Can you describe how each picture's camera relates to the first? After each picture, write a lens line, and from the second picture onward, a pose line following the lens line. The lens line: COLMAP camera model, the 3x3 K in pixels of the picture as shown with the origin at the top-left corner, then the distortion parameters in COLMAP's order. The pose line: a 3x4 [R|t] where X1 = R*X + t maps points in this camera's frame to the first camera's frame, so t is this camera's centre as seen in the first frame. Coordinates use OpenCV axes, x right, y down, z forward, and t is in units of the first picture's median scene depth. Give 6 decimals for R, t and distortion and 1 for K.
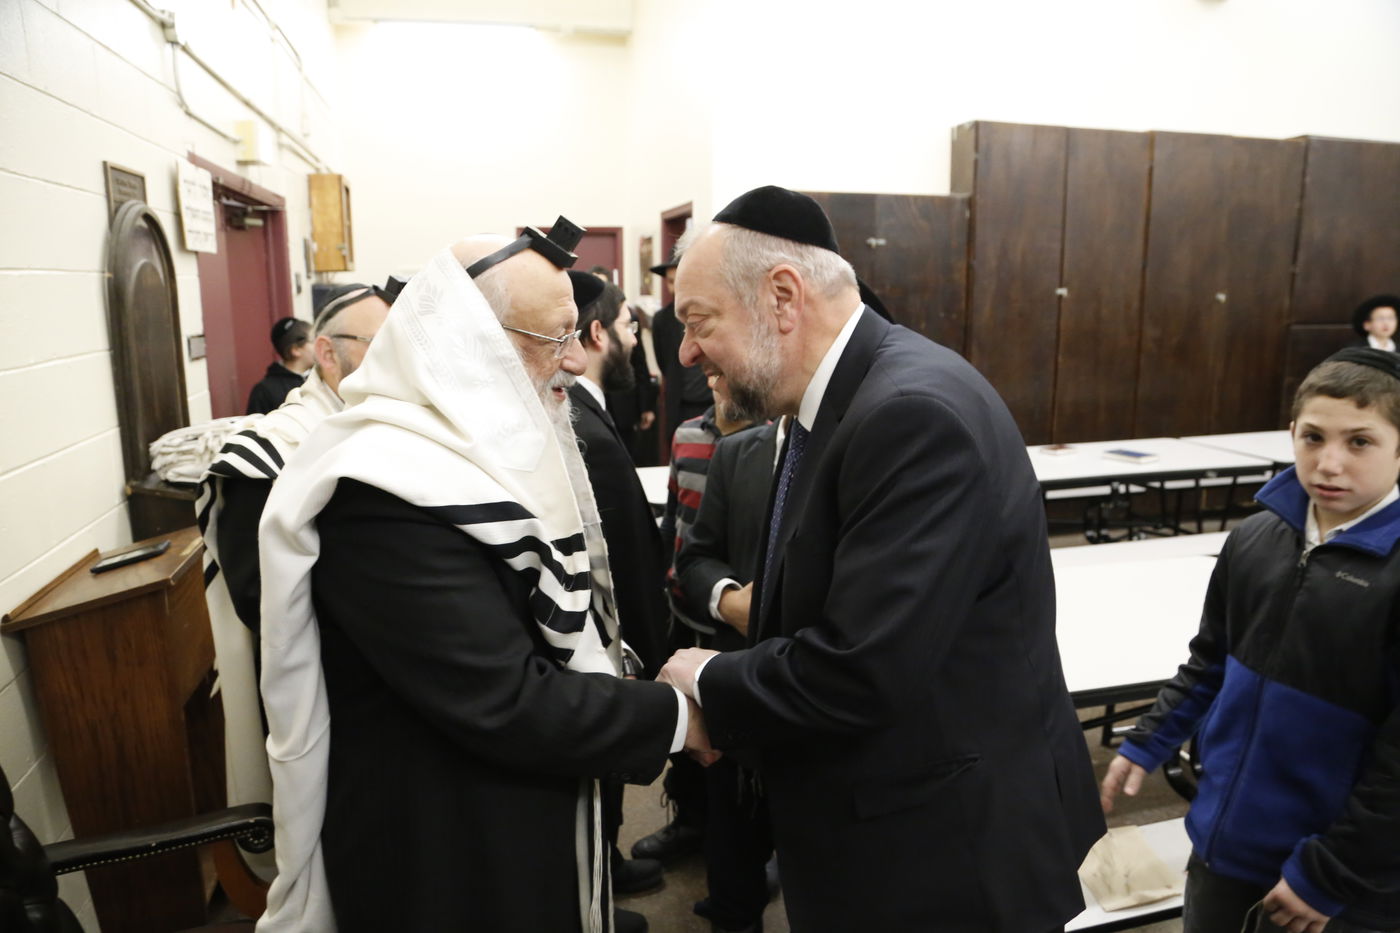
lens RADIAL K [[996.8, 0, 700.0], [0, 996.8, 466.5], [0, 0, 1]] dist [-0.153791, 0.109745]
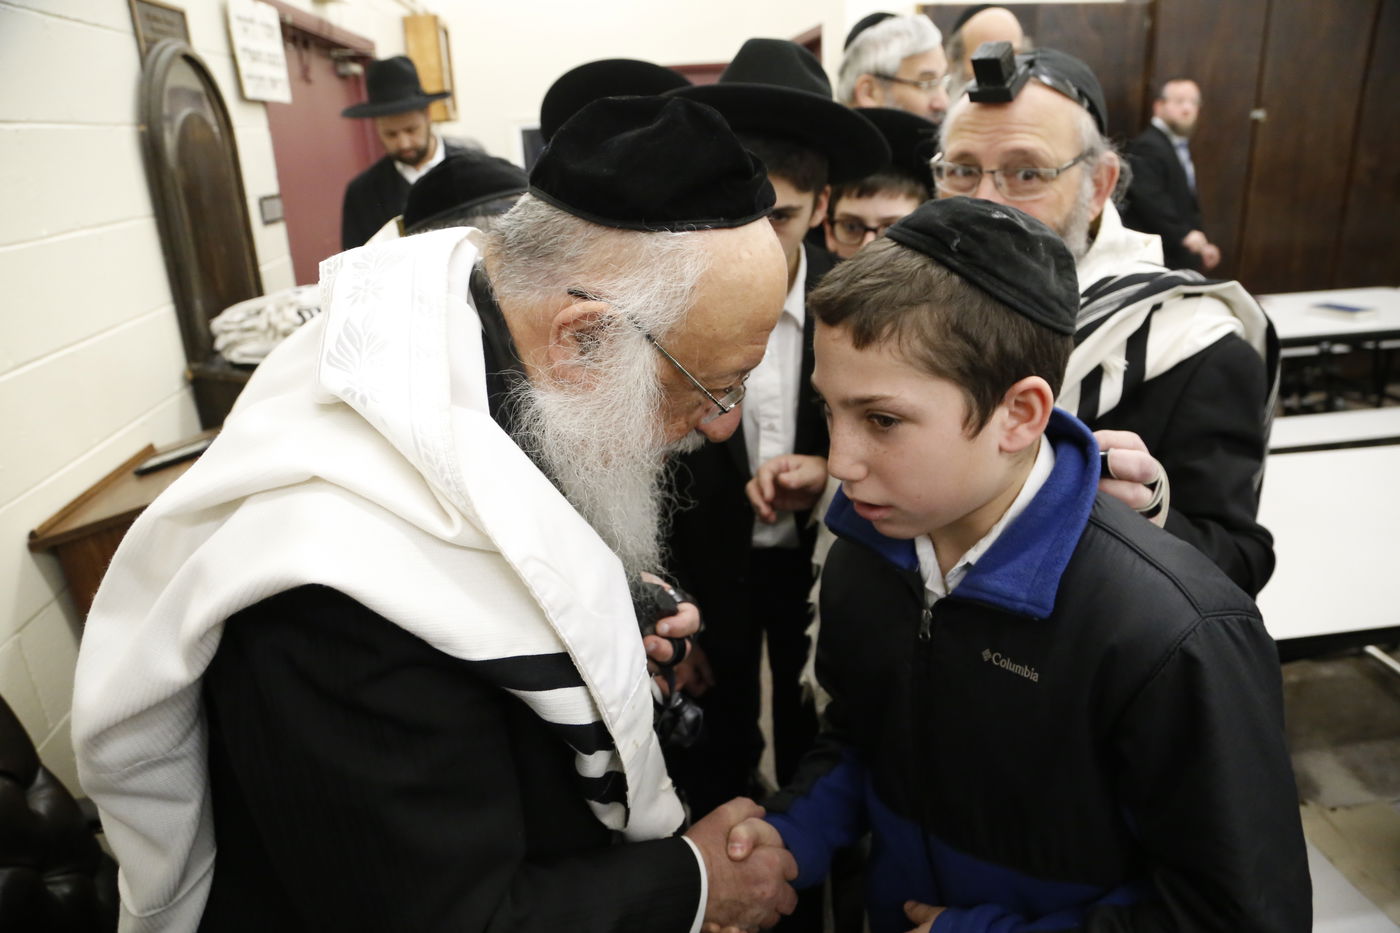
lens RADIAL K [[996.8, 0, 700.0], [0, 996.8, 466.5], [0, 0, 1]] dist [-0.153791, 0.109745]
pose [[0.991632, 0.001457, -0.129086, -0.005069], [0.017729, 0.988925, 0.147351, -0.011922], [0.127871, -0.148406, 0.980625, 0.137590]]
